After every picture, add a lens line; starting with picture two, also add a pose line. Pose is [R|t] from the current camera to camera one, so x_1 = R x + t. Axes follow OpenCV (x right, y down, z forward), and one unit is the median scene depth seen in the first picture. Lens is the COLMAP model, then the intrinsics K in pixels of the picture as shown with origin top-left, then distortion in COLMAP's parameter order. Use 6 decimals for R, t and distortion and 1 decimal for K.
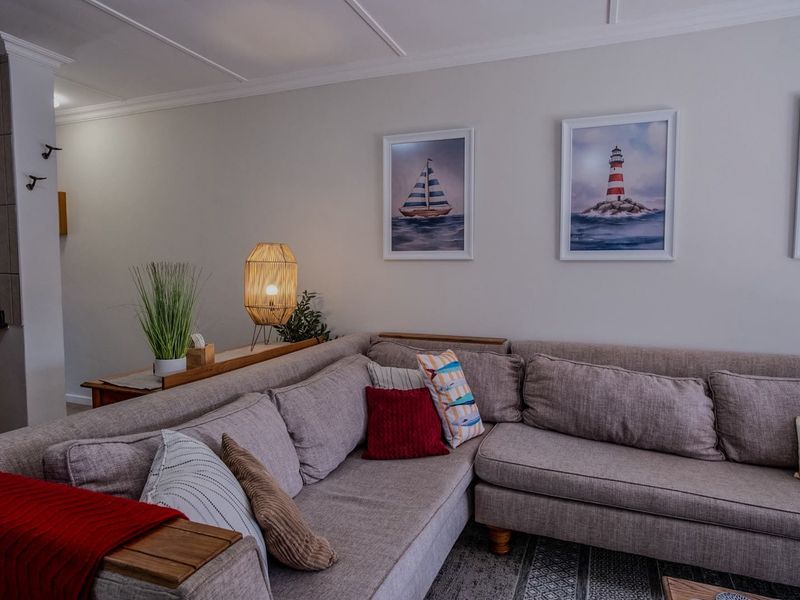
lens RADIAL K [[511.4, 0, 400.7], [0, 511.4, 296.3], [0, 0, 1]] dist [-0.039247, 0.031531]
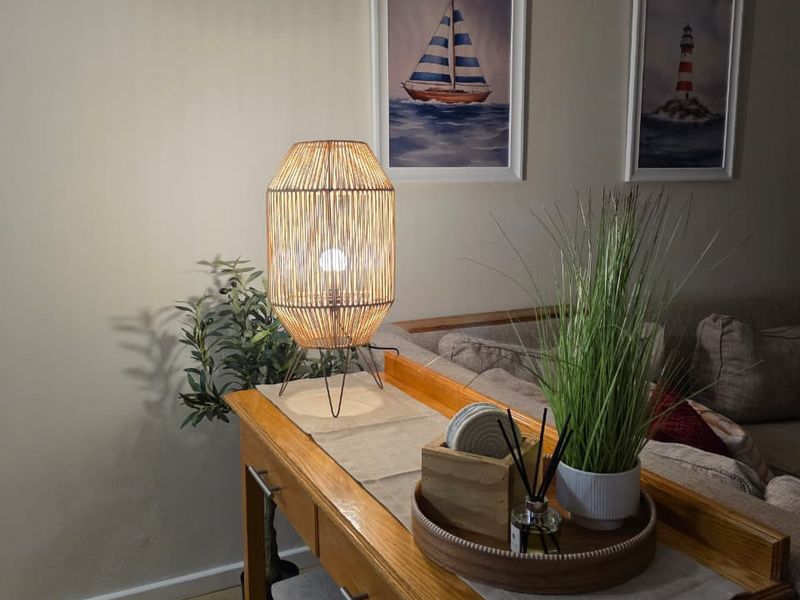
lens RADIAL K [[726.4, 0, 400.0], [0, 726.4, 300.0], [0, 0, 1]] dist [0.118077, -0.229009]
pose [[0.667074, -0.123364, 0.734706, -0.673966], [0.053421, 0.991577, 0.117991, -0.047764], [-0.743073, -0.039459, 0.668046, 0.578758]]
